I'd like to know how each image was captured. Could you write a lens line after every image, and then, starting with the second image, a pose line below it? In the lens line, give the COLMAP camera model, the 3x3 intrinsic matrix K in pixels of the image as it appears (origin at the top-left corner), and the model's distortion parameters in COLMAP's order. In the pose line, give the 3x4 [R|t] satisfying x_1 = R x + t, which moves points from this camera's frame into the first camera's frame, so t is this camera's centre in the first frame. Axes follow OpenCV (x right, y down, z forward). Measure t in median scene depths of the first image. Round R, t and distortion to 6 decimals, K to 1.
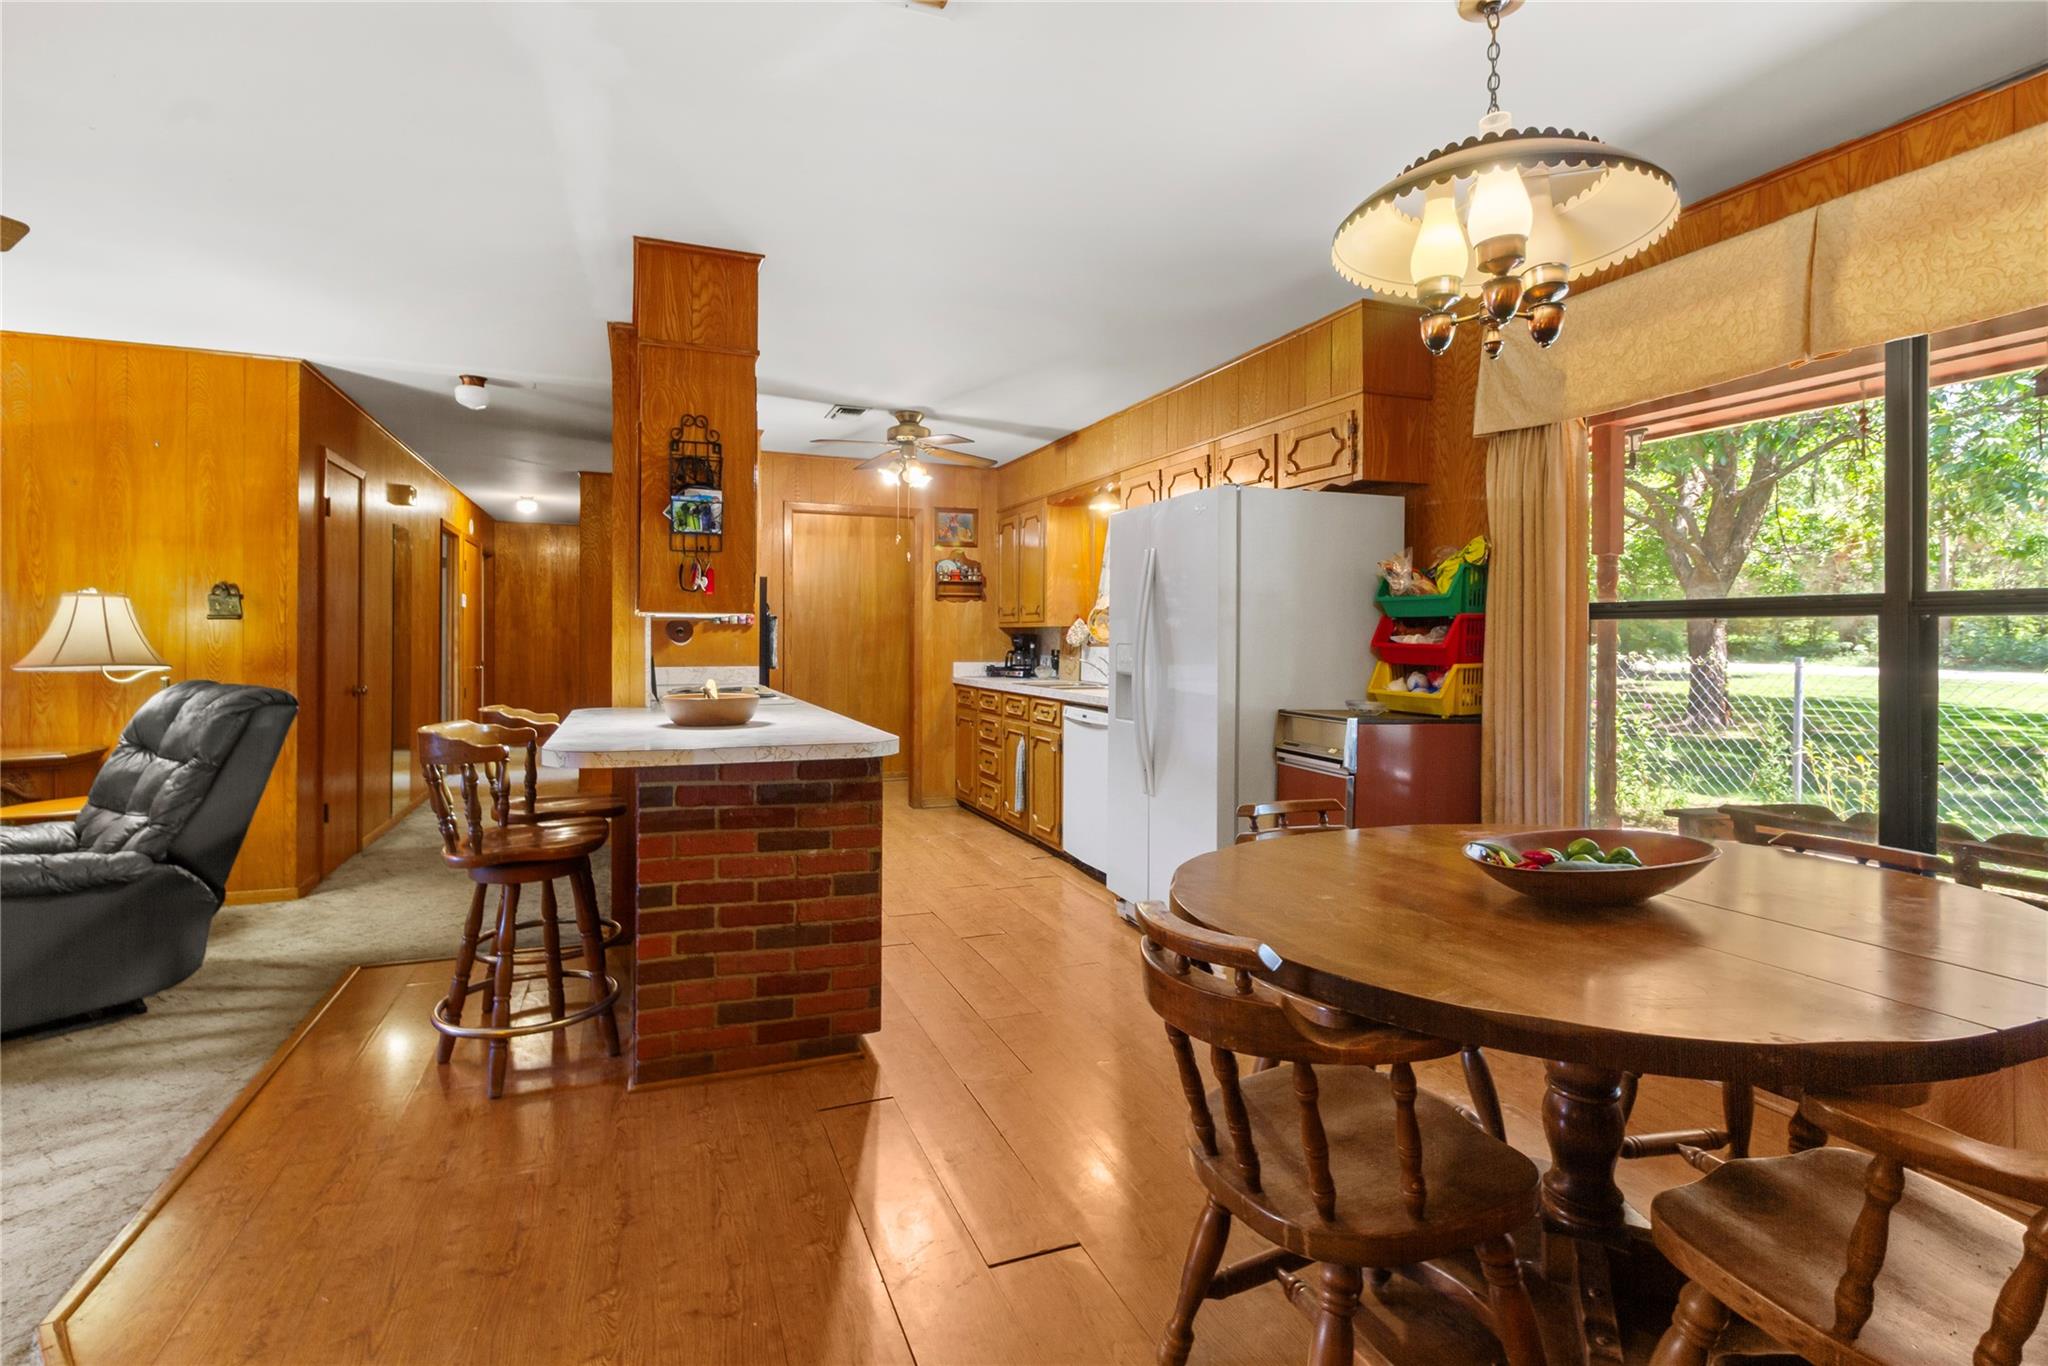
lens RADIAL K [[961.5, 0, 1018.2], [0, 961.5, 639.2], [0, 0, 1]] dist [0.005994, -0.000378]
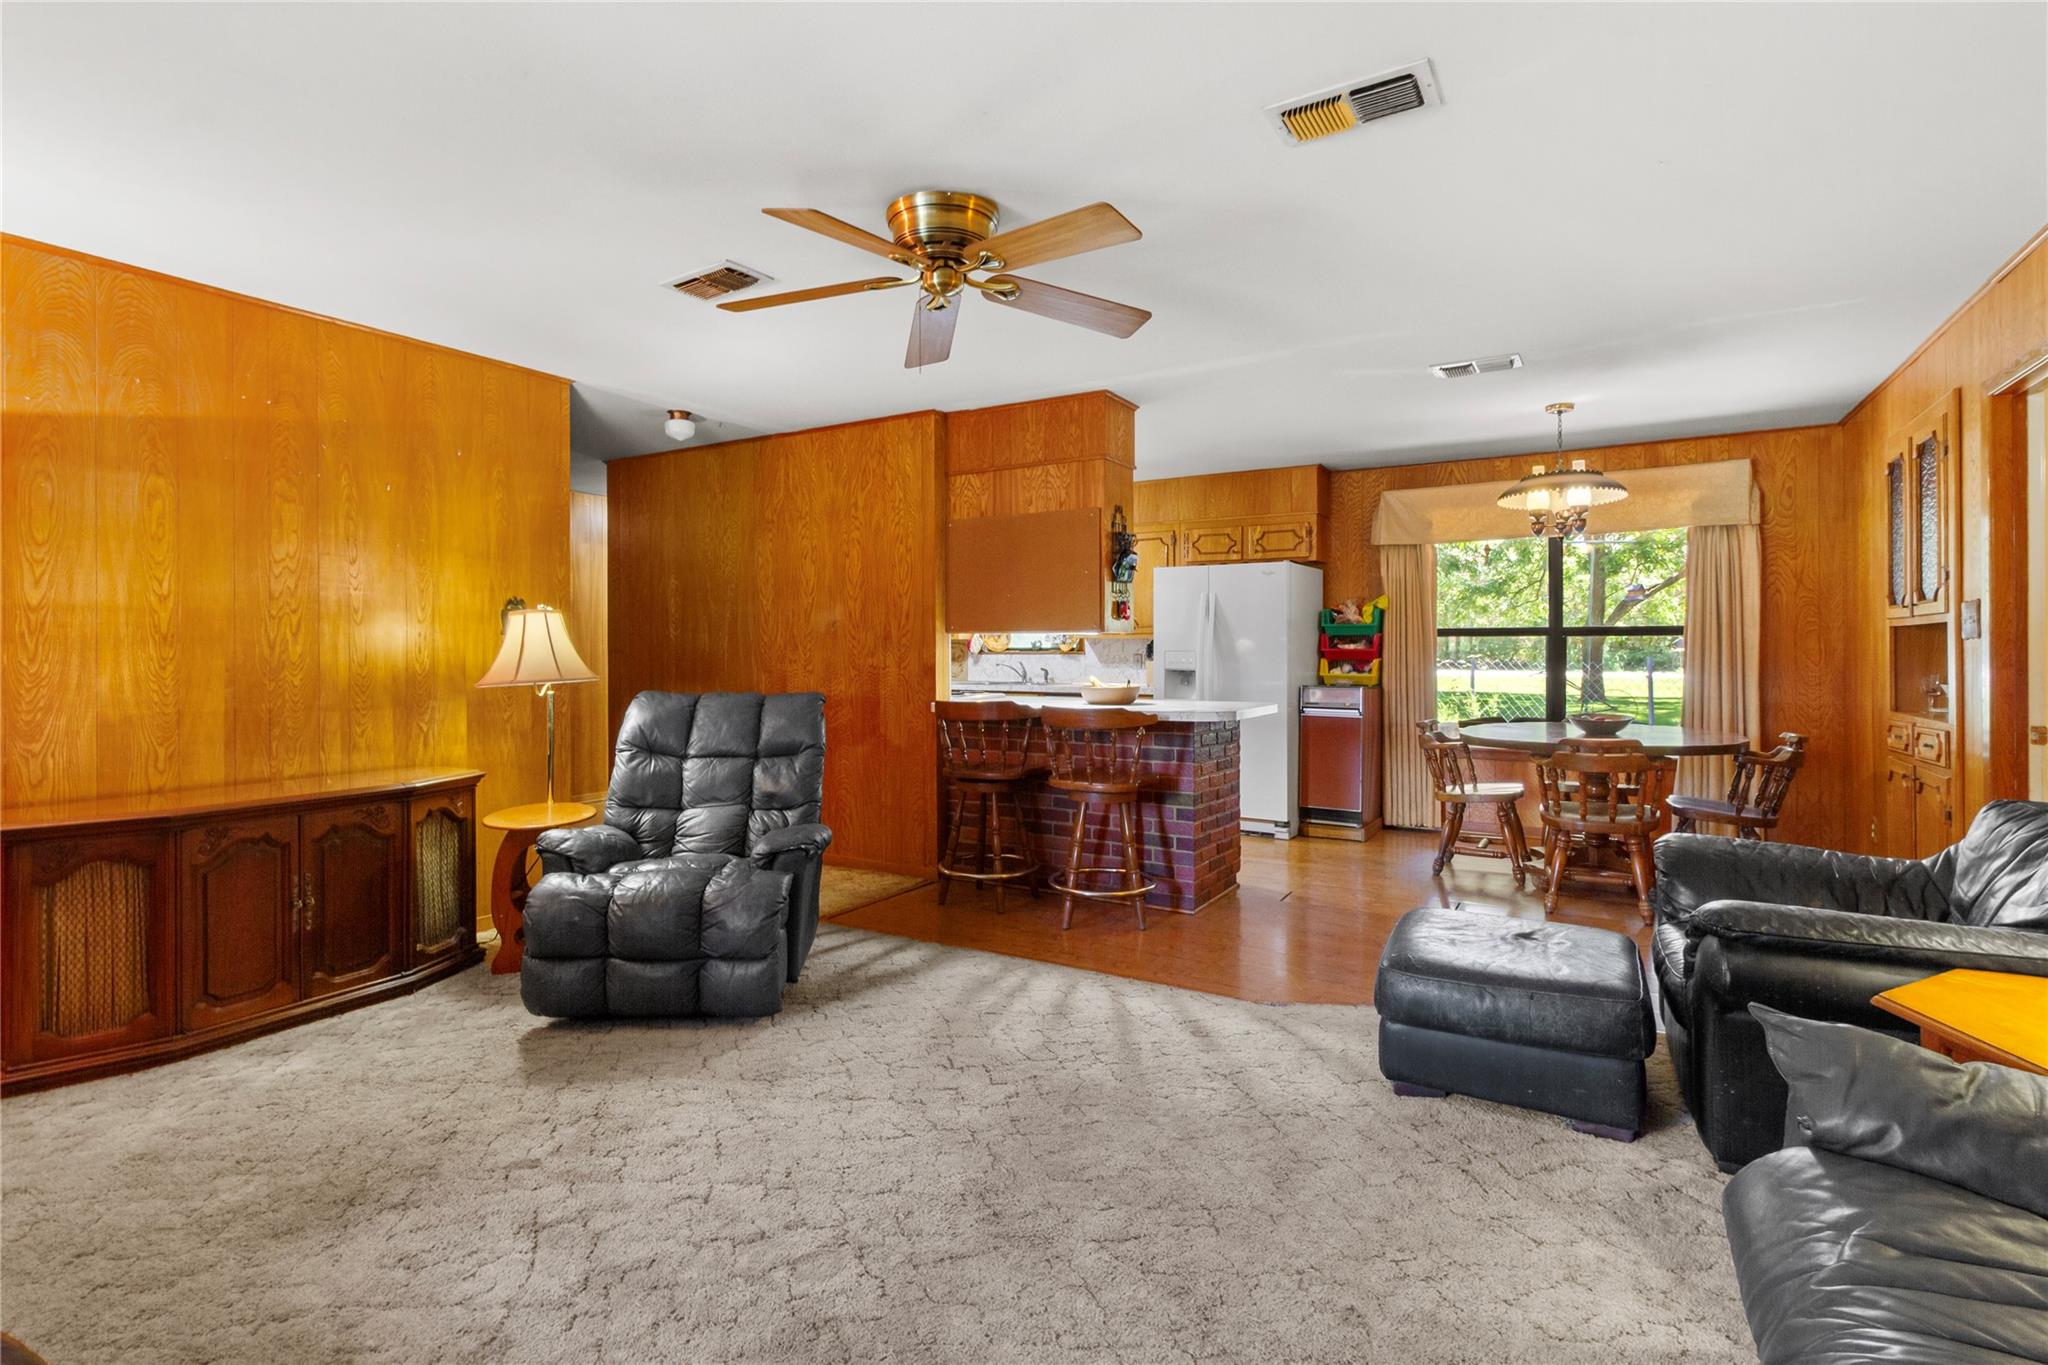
lens RADIAL K [[961.5, 0, 1009.7], [0, 961.5, 644.6], [0, 0, 1]] dist [0.005994, -0.000378]
pose [[0.801272, -0.005305, 0.598276, -1.190402], [0.006167, 0.999981, 0.000607, -0.008446], [-0.598268, 0.003203, 0.801290, -0.122679]]
